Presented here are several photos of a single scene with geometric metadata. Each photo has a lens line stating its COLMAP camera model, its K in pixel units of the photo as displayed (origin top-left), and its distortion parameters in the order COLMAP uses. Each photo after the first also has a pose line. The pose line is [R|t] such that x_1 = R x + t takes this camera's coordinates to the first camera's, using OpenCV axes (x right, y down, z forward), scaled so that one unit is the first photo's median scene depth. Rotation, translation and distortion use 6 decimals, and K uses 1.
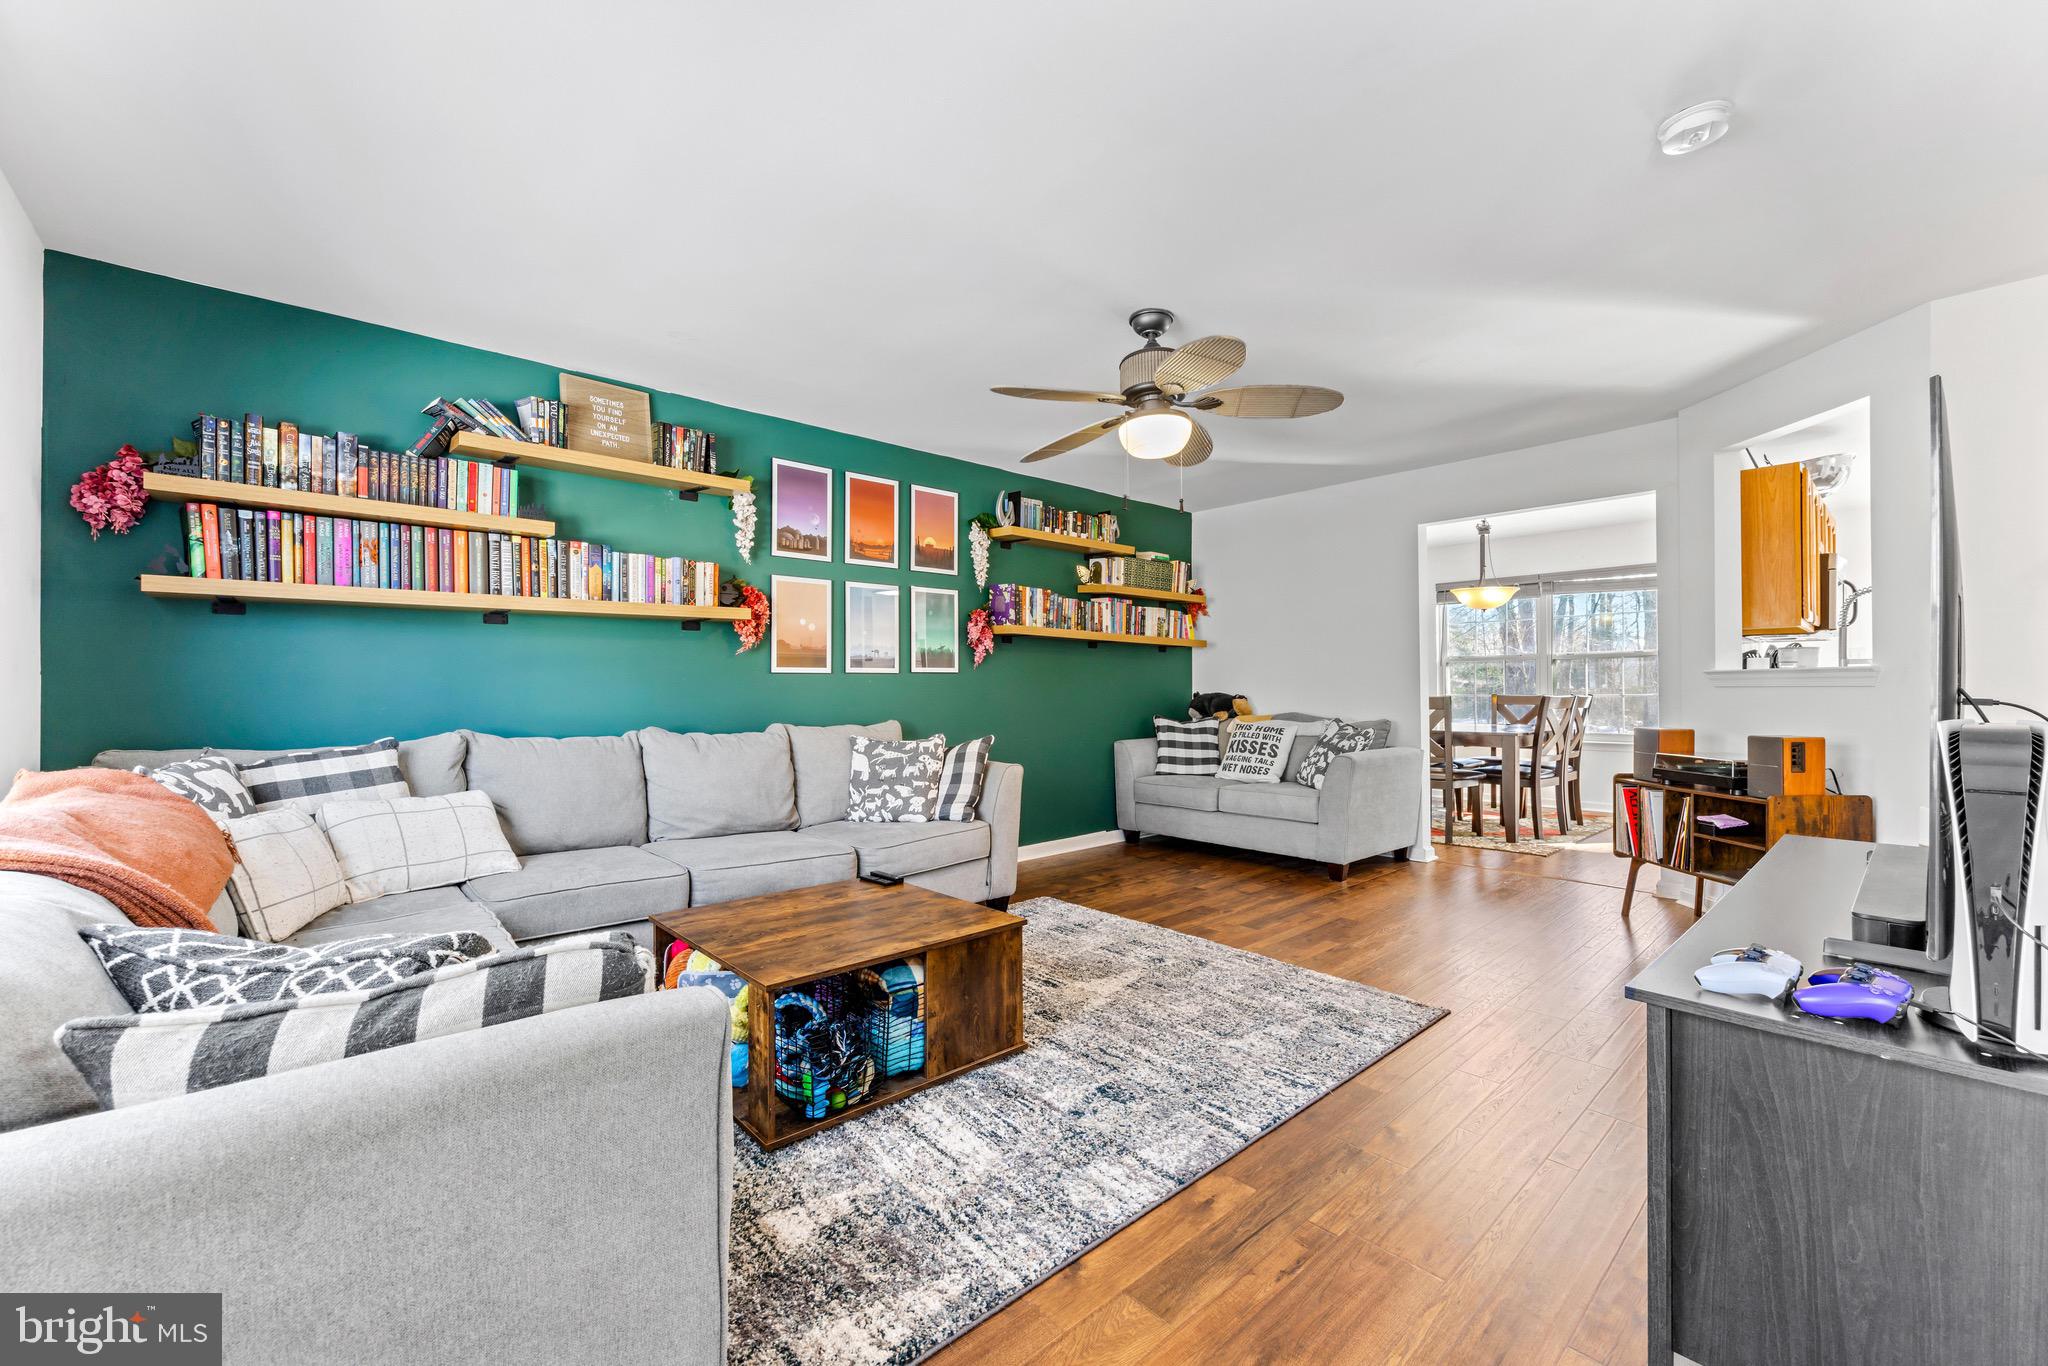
lens RADIAL K [[817.5, 0, 1028.4], [0, 817.5, 686.0], [0, 0, 1]] dist [0.002278, 0.000841]
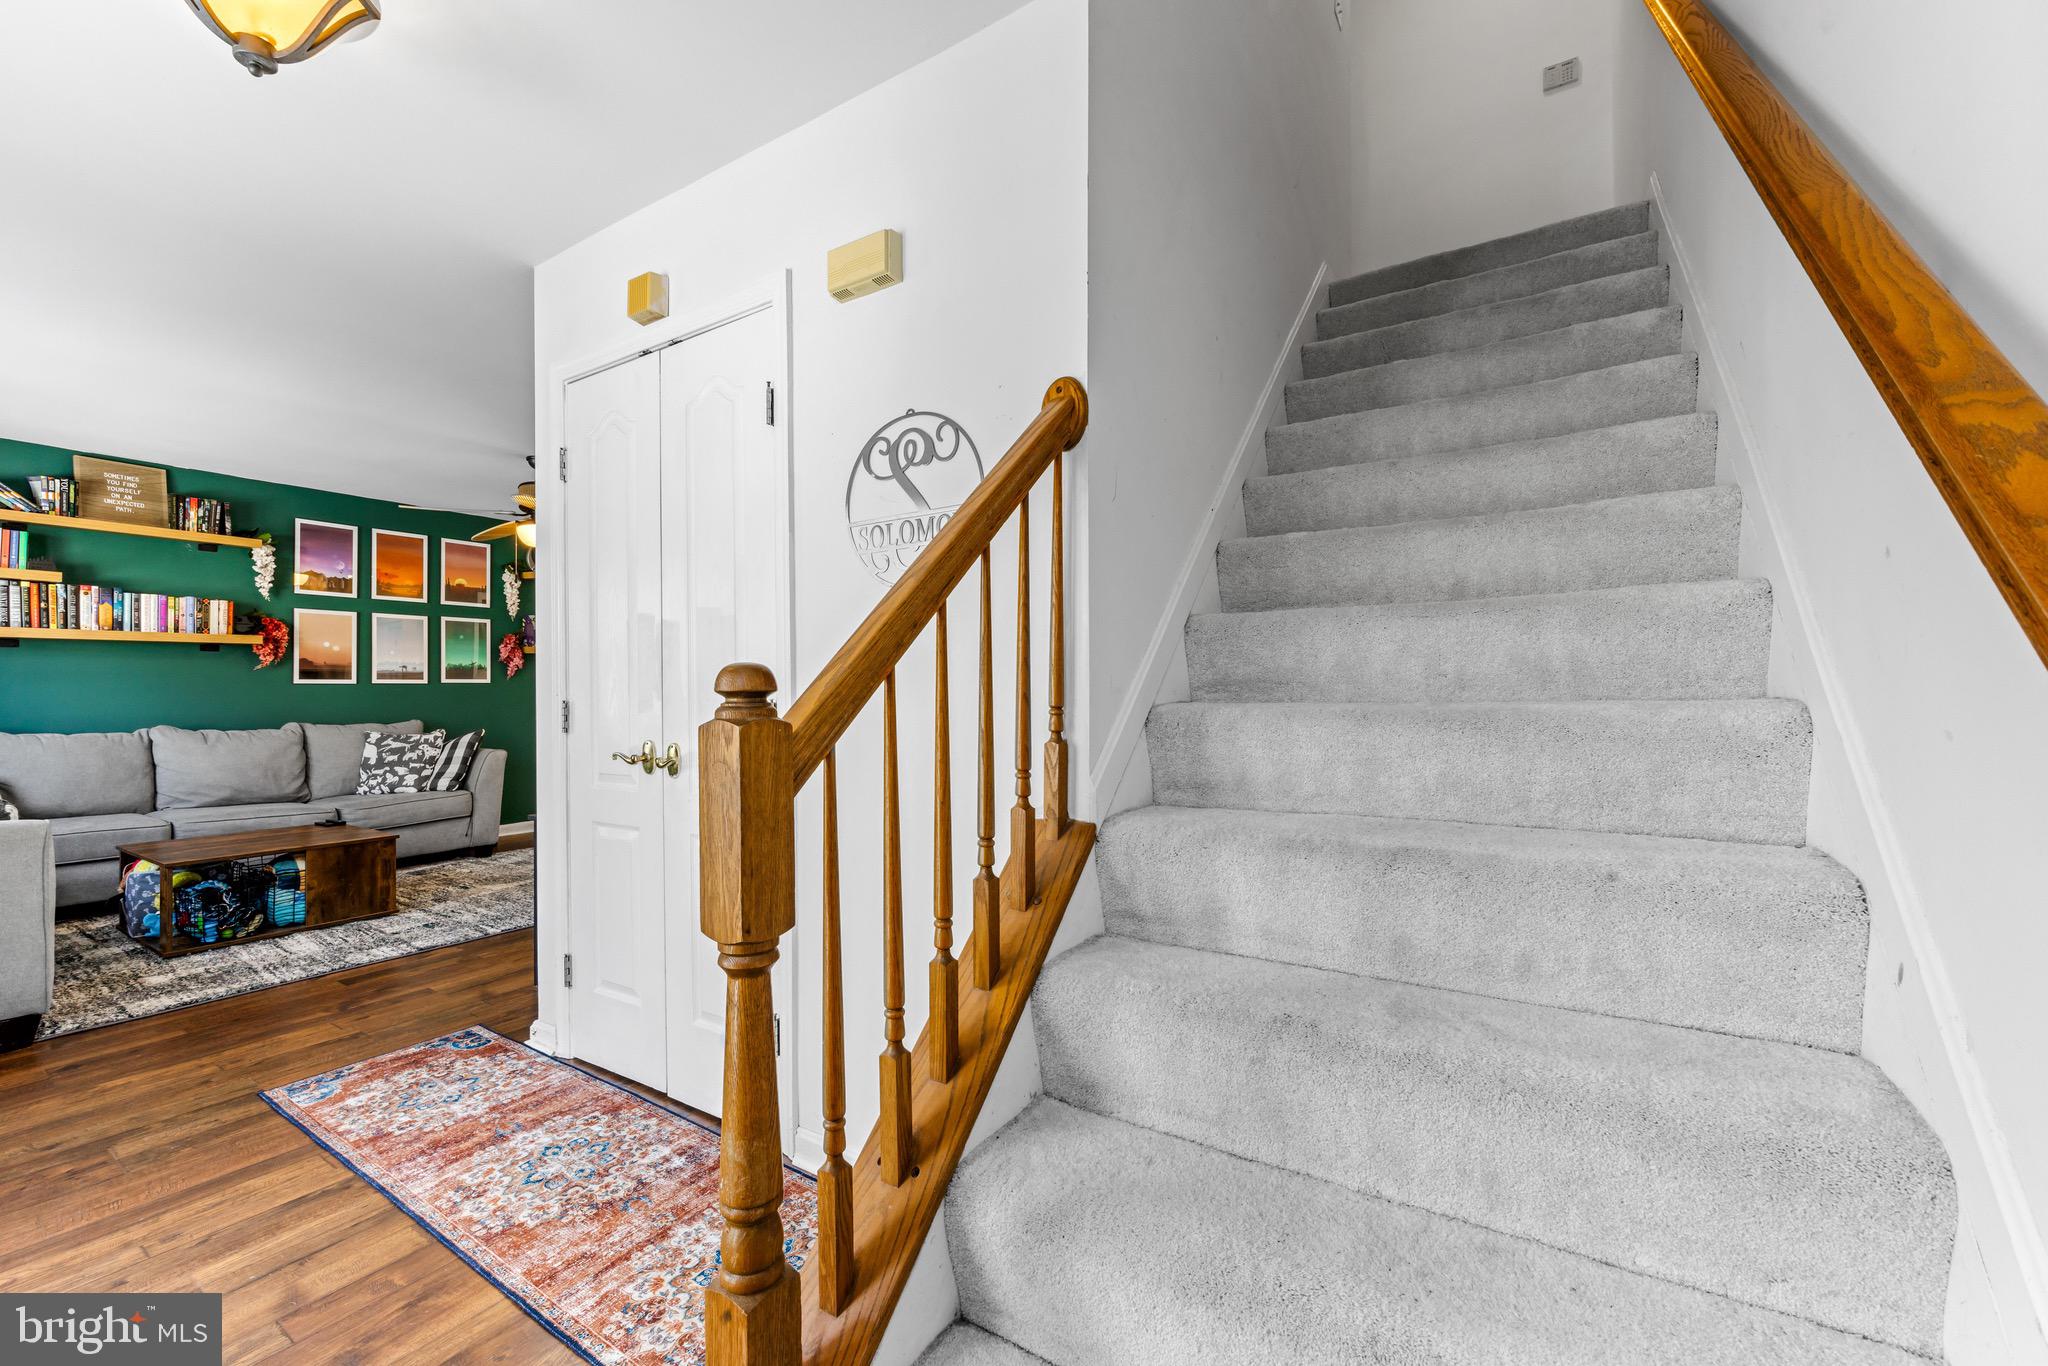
lens RADIAL K [[817.5, 0, 1021.1], [0, 817.5, 686.8], [0, 0, 1]] dist [0.002278, 0.000841]
pose [[0.967767, -0.000699, 0.251845, 0.511470], [0.002103, 0.999984, -0.005309, -0.002168], [-0.251837, 0.005668, 0.967753, -0.591458]]
